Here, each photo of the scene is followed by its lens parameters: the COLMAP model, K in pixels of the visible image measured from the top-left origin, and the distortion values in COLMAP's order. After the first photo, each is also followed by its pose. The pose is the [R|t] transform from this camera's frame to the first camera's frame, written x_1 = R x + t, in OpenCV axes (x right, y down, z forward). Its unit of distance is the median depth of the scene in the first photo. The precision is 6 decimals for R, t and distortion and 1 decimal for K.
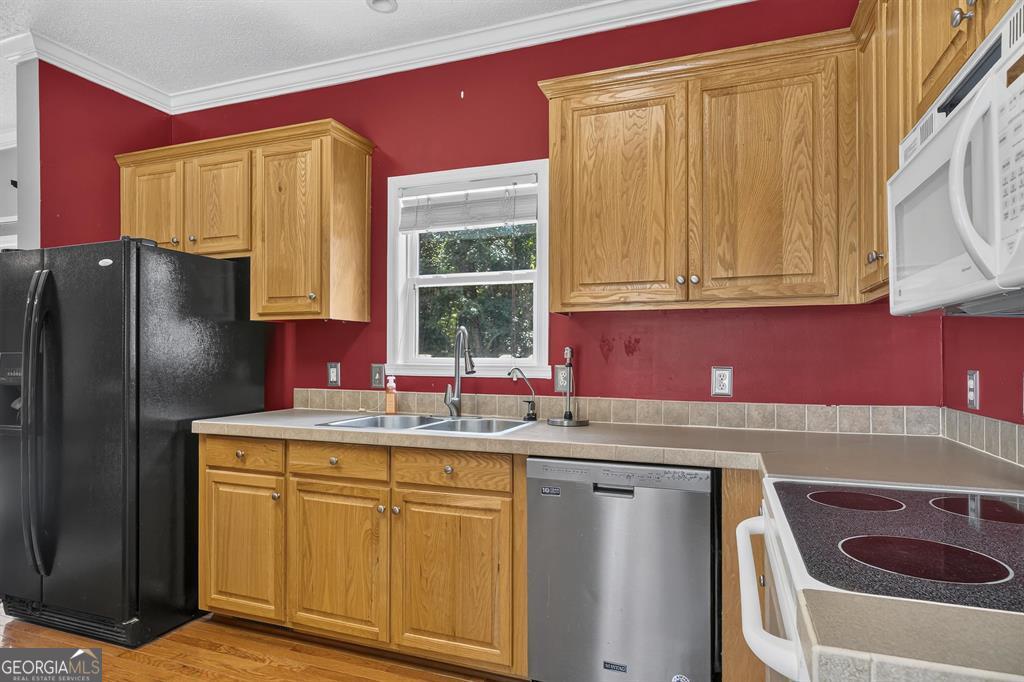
lens RADIAL K [[572.8, 0, 510.2], [0, 572.8, 353.8], [0, 0, 1]] dist [-0.000889, -0.000246]
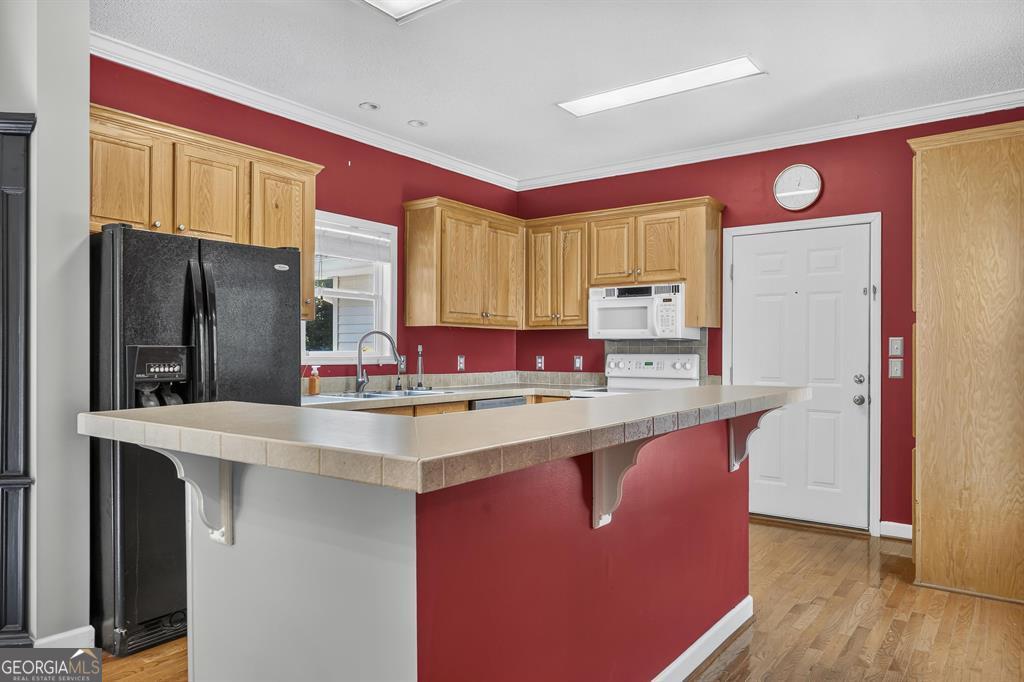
lens RADIAL K [[681.0, 0, 512.0], [0, 681.0, 348.9], [0, 0, 1]] dist [-0.001705, -0.000166]
pose [[0.270132, 0.002091, 0.962821, -1.747727], [-0.008530, 0.999964, 0.000222, -0.002390], [-0.962786, -0.008273, 0.270140, 0.181209]]
